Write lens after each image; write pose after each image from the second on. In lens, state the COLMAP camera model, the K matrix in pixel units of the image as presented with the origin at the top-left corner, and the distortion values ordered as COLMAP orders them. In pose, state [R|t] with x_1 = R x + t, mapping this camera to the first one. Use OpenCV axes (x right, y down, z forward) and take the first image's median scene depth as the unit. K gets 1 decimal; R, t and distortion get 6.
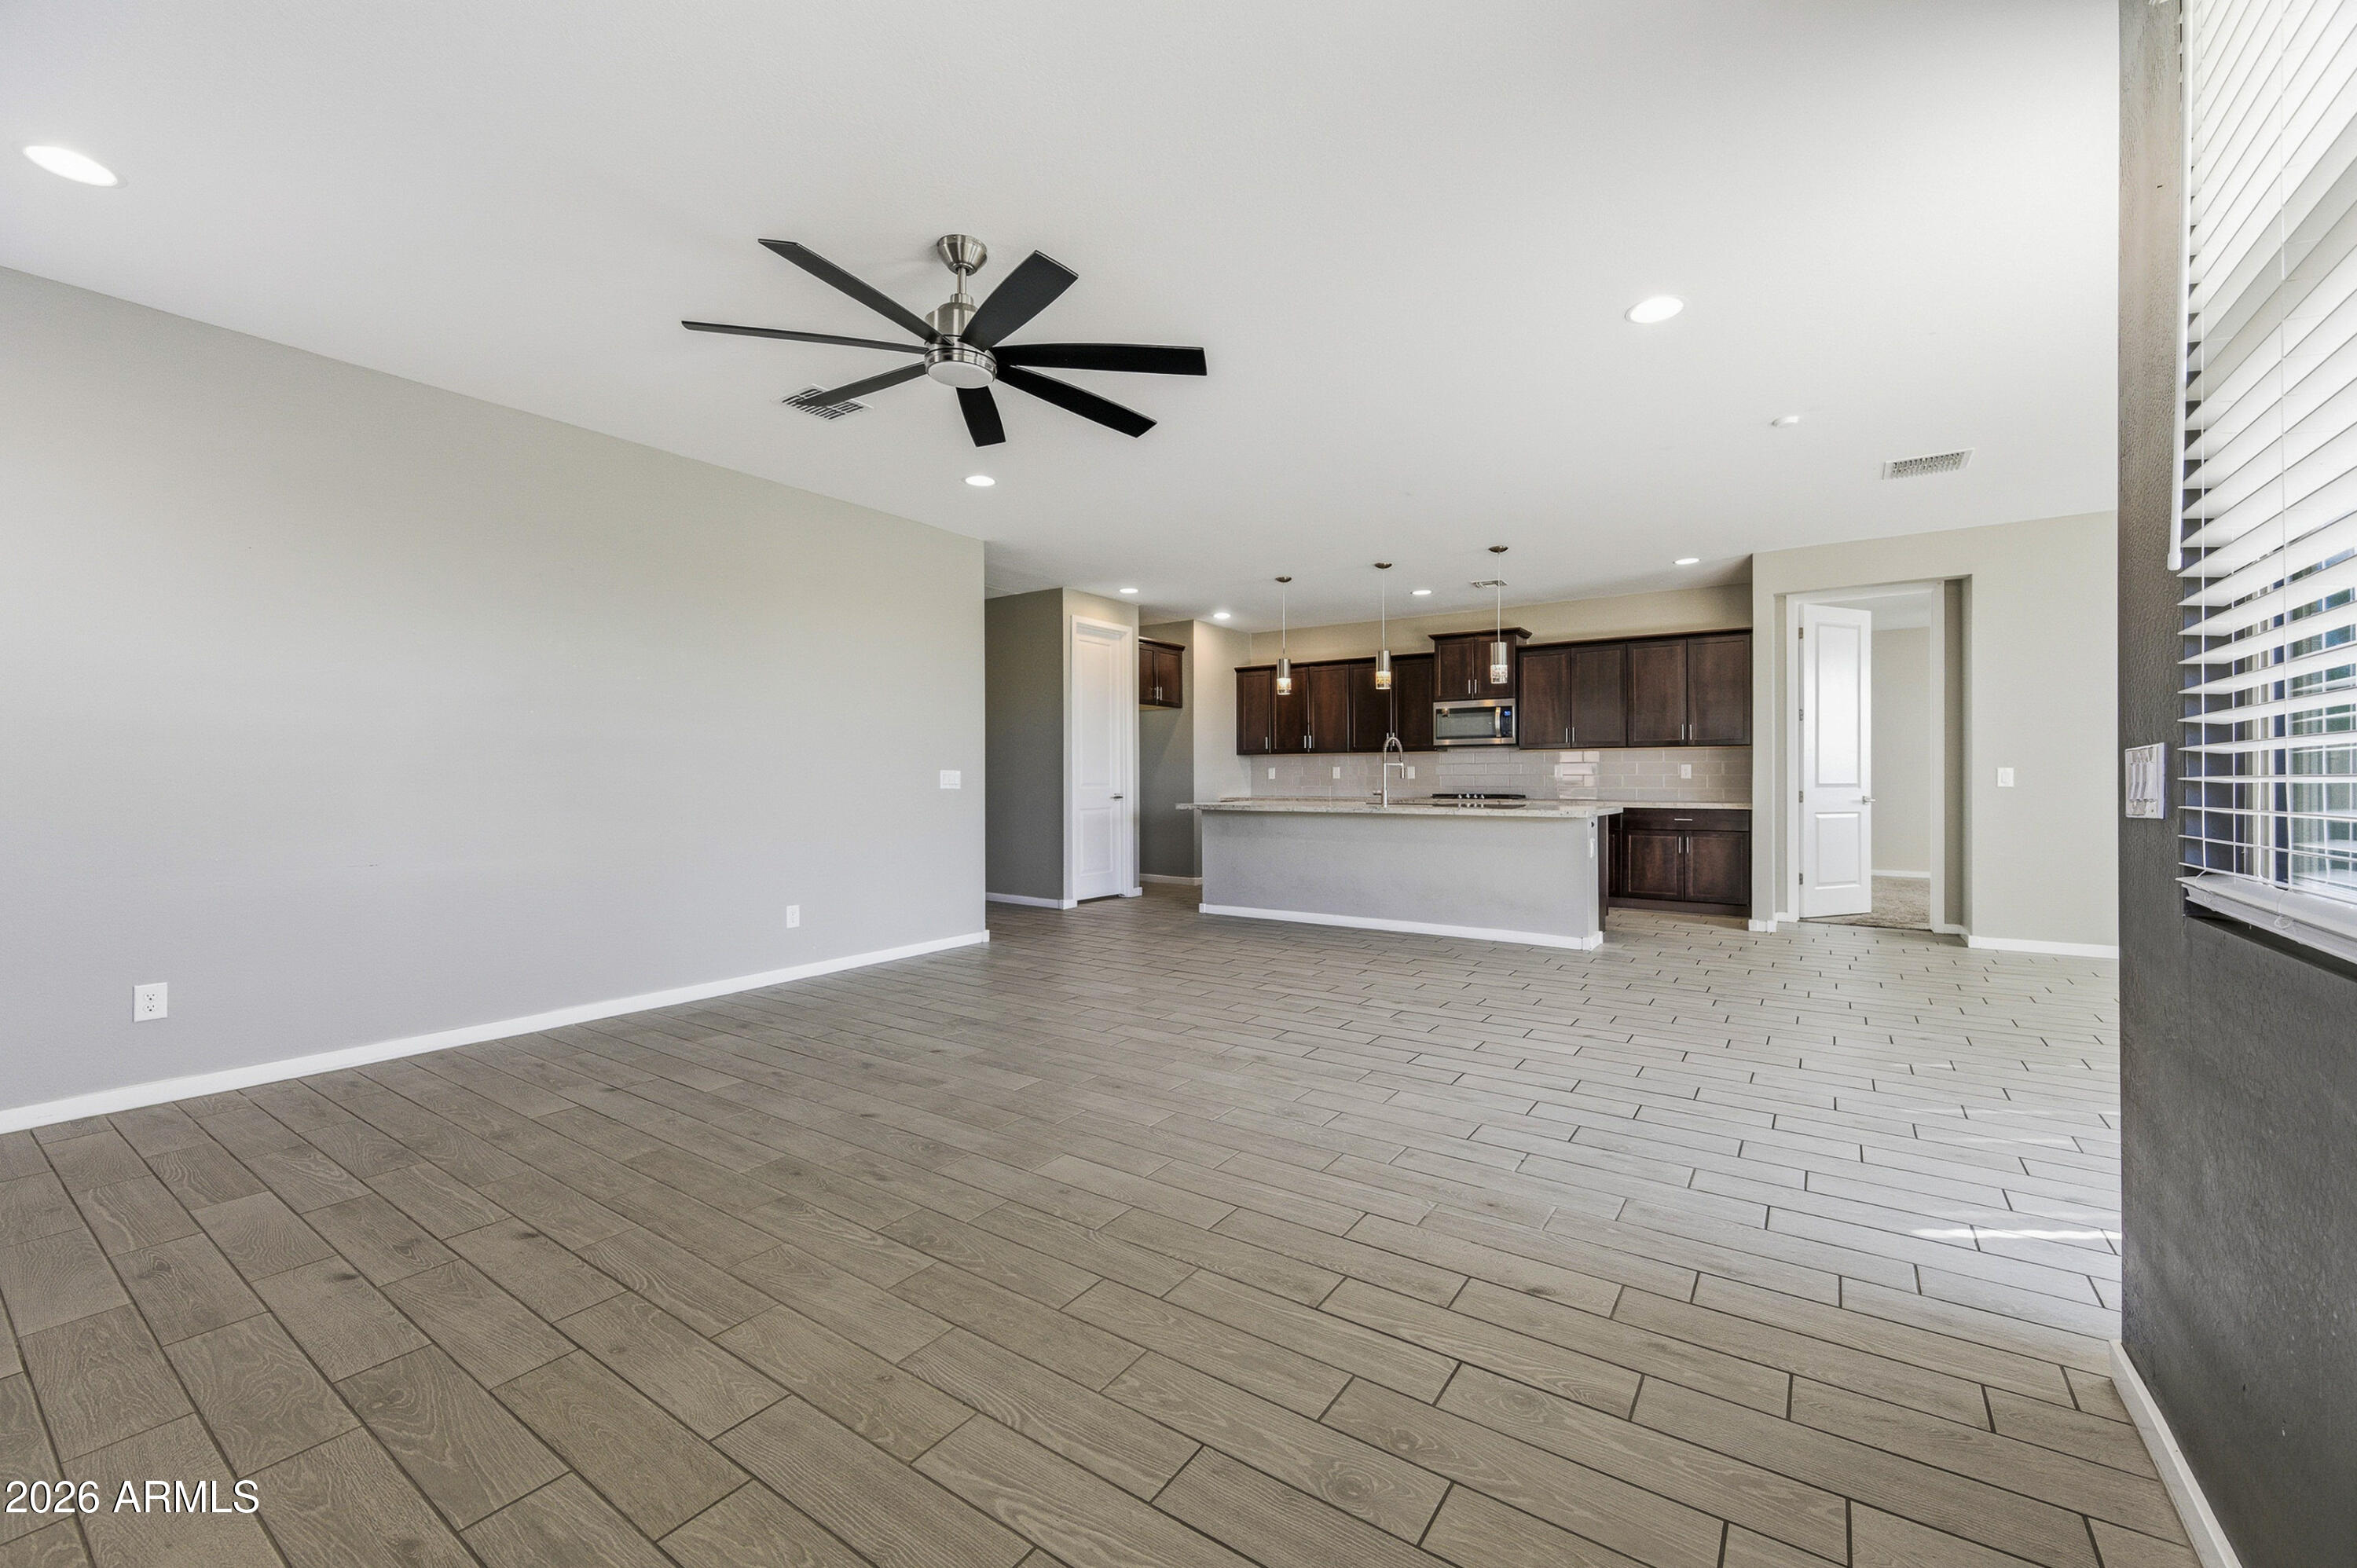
lens RADIAL K [[932.0, 0, 1182.6], [0, 932.0, 774.6], [0, 0, 1]] dist [0.005250, -0.002081]
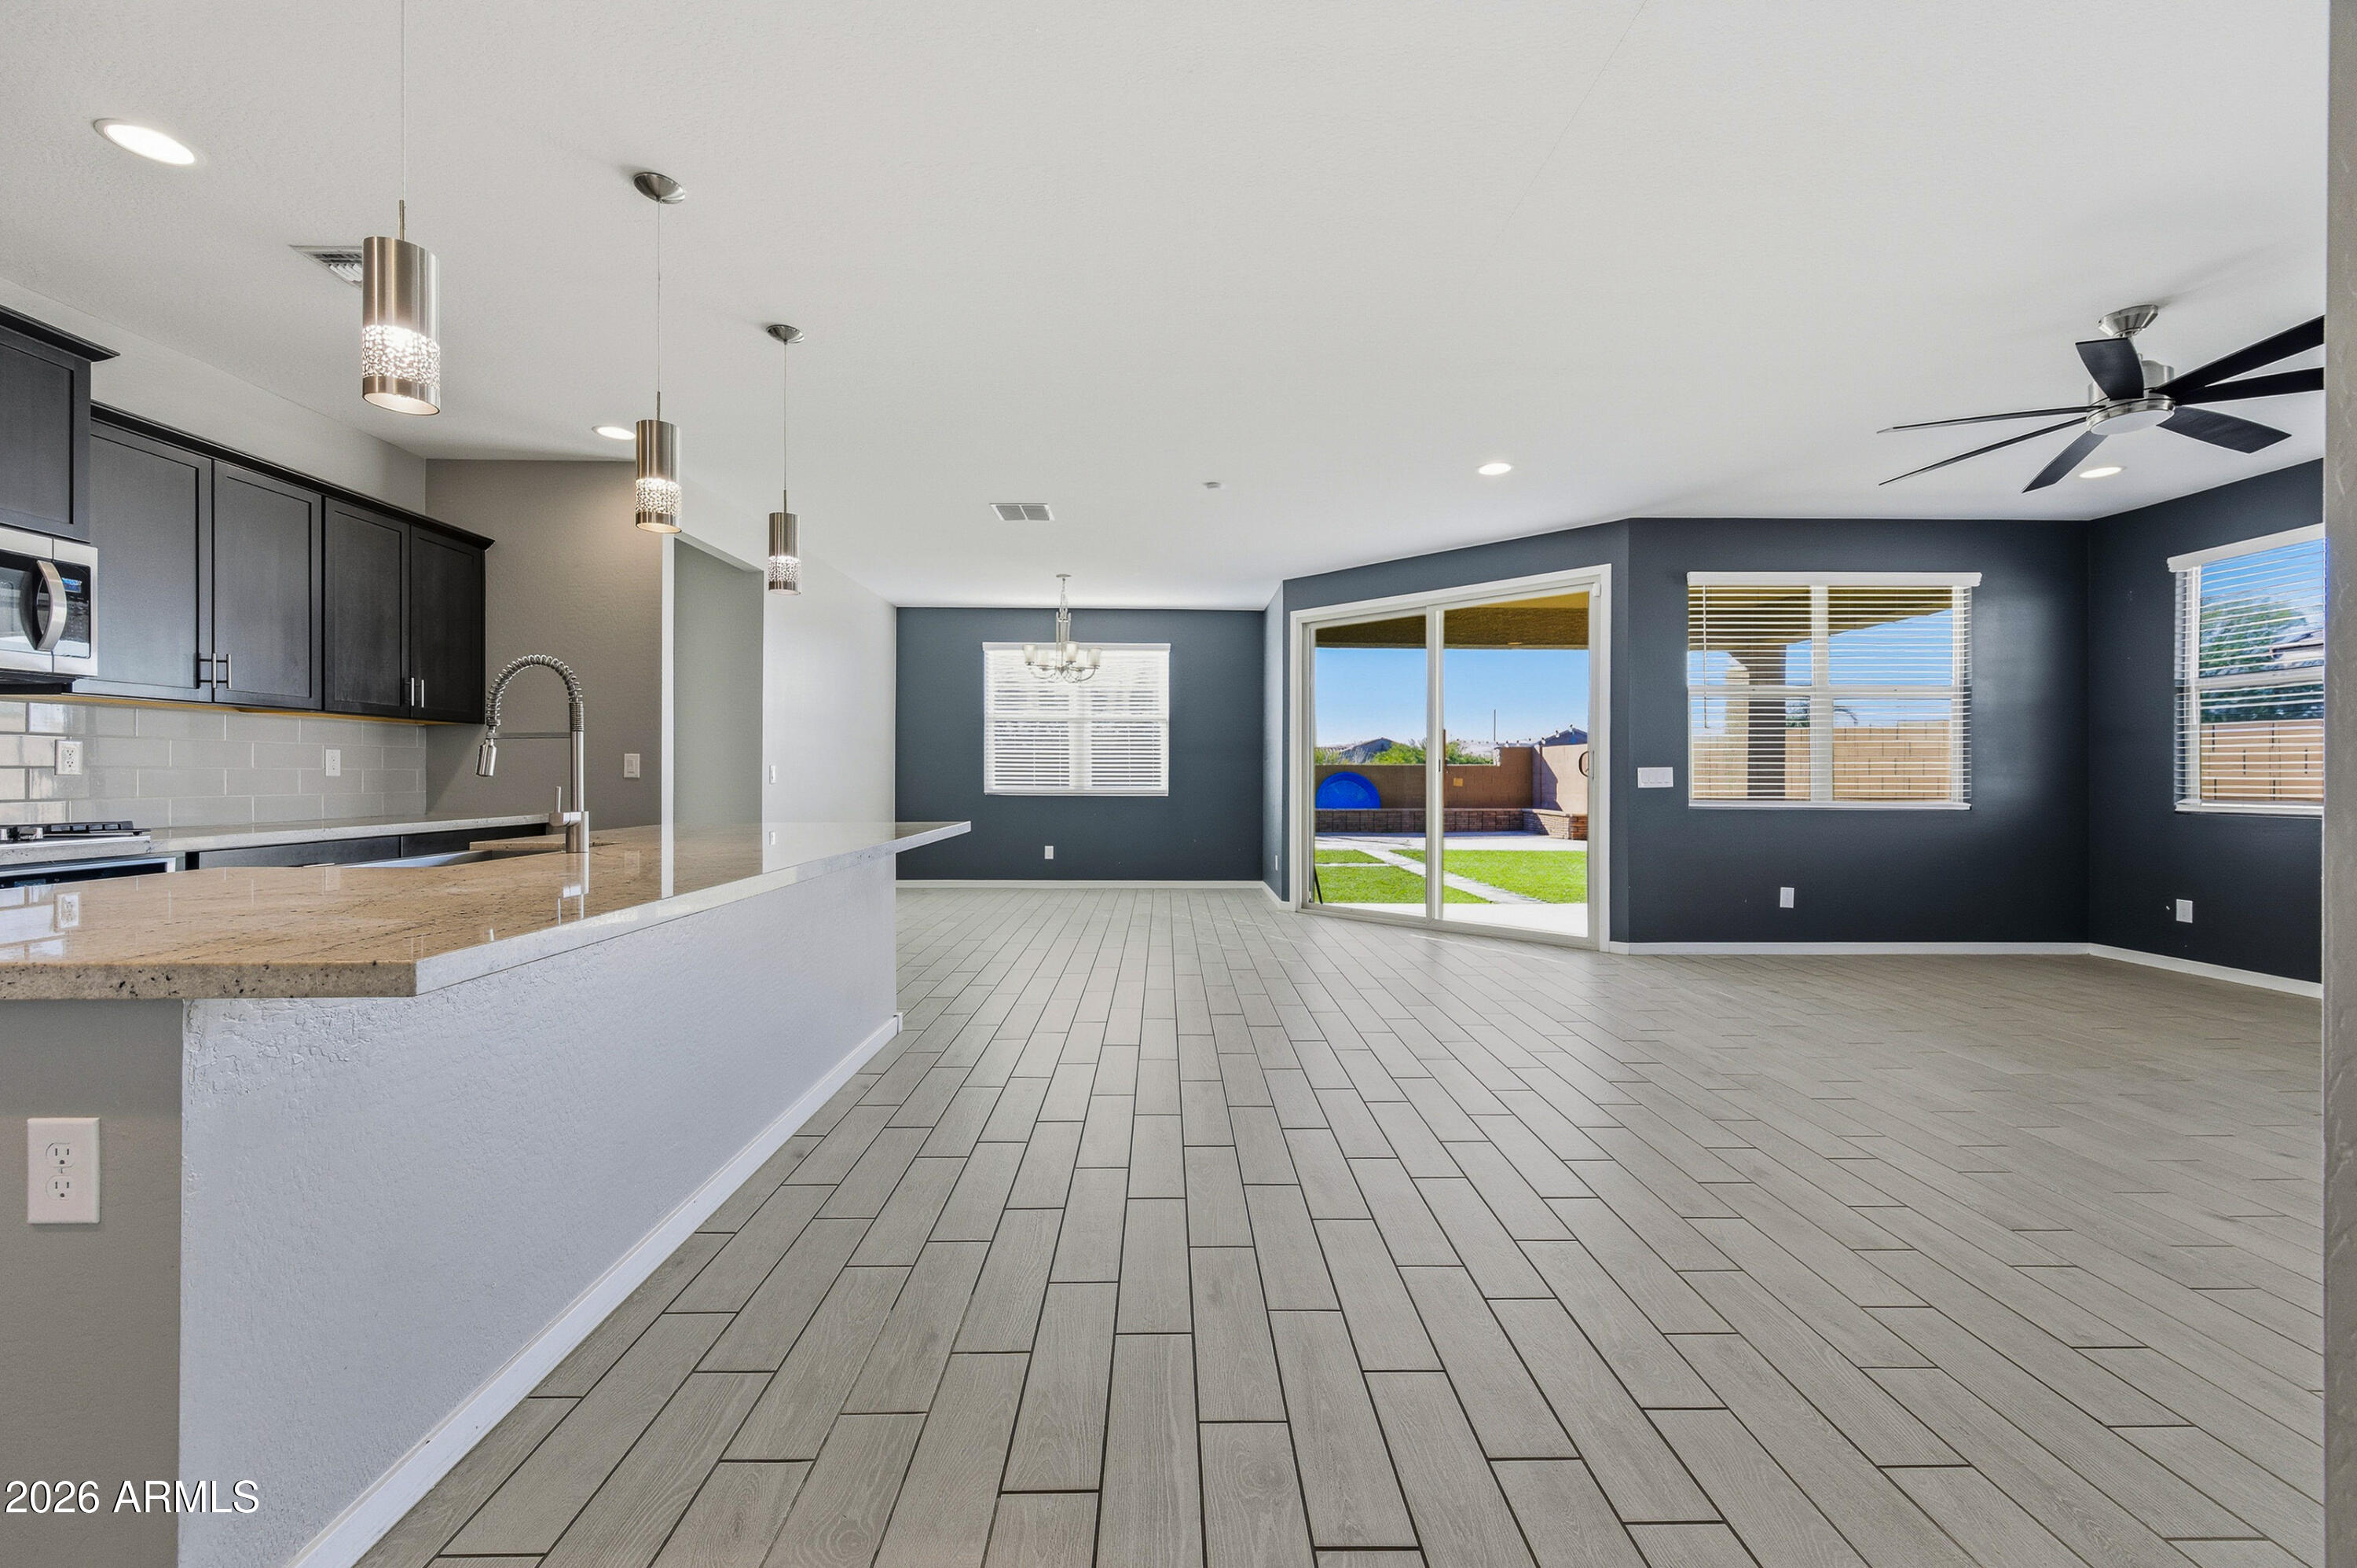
lens RADIAL K [[932.0, 0, 1184.0], [0, 932.0, 783.5], [0, 0, 1]] dist [0.005250, -0.002081]
pose [[-0.575753, -0.009005, 0.817574, -0.187320], [-0.004716, 0.999959, 0.007693, 0.002606], [-0.817610, 0.000574, -0.575772, 0.978604]]
